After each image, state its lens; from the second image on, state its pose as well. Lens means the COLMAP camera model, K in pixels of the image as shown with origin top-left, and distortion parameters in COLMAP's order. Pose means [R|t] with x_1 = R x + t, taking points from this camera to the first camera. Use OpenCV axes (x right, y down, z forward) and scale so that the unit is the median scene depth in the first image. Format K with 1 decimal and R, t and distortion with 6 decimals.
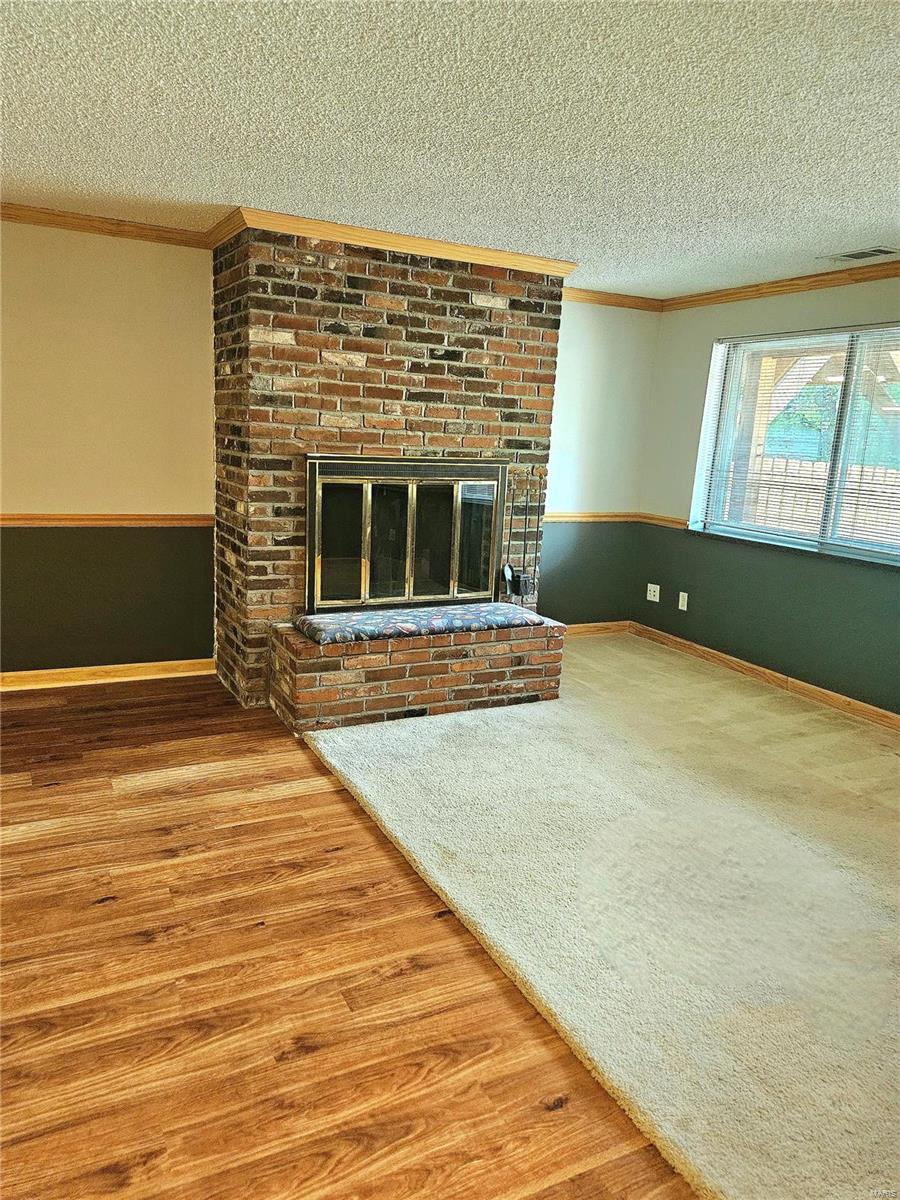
lens RADIAL K [[821.0, 0, 450.1], [0, 821.0, 601.1], [0, 0, 1]] dist [-0.008298, -0.004875]
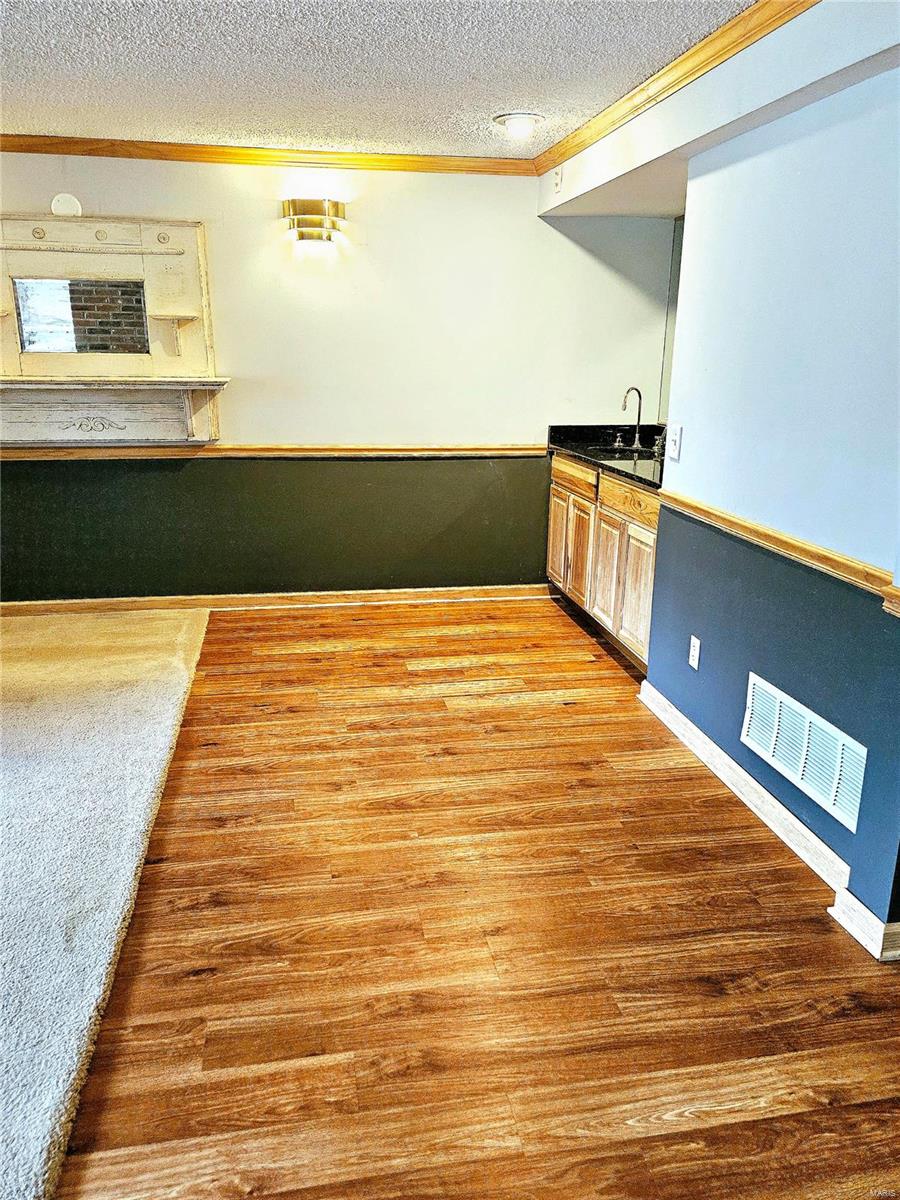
lens RADIAL K [[821.0, 0, 447.0], [0, 821.0, 599.9], [0, 0, 1]] dist [-0.008298, -0.004875]
pose [[-0.956100, -0.144127, 0.255148, -0.566179], [0.000401, 0.870045, 0.492973, -0.381524], [-0.293041, 0.471433, -0.831792, 1.633062]]
